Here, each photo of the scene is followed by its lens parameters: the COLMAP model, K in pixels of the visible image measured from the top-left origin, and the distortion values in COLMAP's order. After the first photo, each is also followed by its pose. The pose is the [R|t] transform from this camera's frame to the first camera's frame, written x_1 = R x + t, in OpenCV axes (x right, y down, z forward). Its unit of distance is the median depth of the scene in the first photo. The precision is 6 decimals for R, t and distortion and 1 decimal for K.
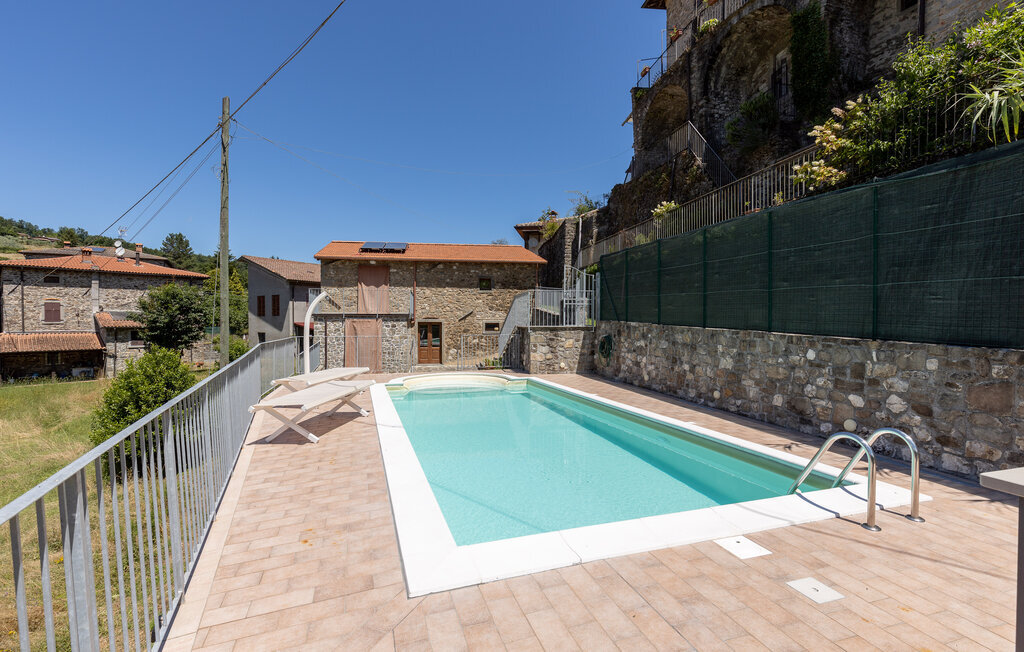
lens RADIAL K [[460.2, 0, 509.1], [0, 460.2, 325.6], [0, 0, 1]] dist [0.008019, -0.000797]
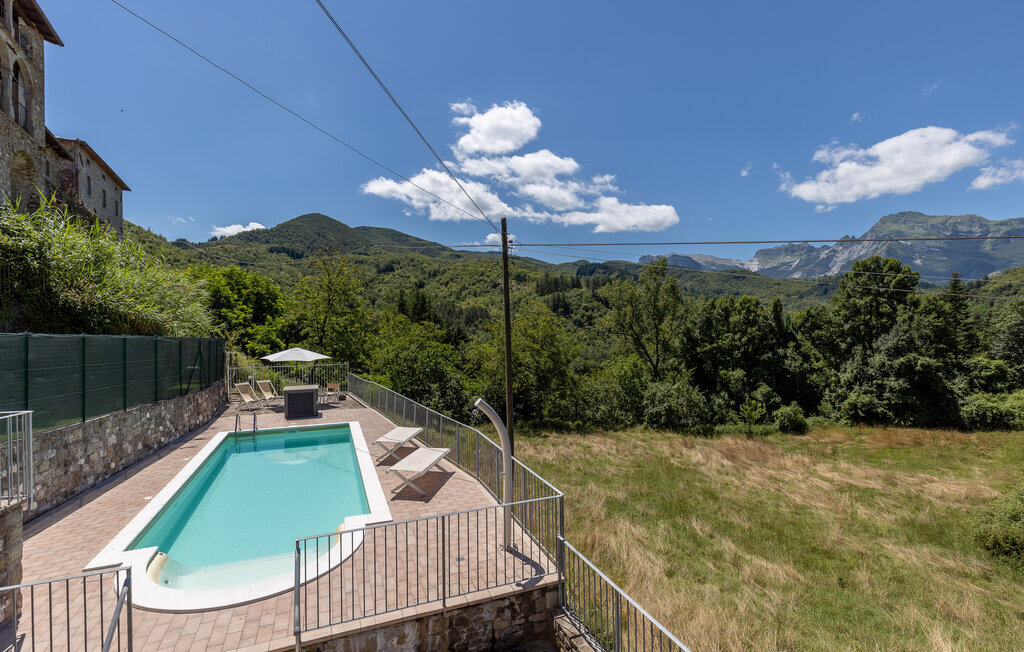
lens RADIAL K [[460.2, 0, 509.1], [0, 460.2, 325.6], [0, 0, 1]] dist [0.008019, -0.000797]
pose [[-0.998761, 0.009609, -0.048834, -0.621592], [0.008938, 0.999863, 0.013932, -0.257233], [0.048961, 0.013478, -0.998710, 2.316257]]
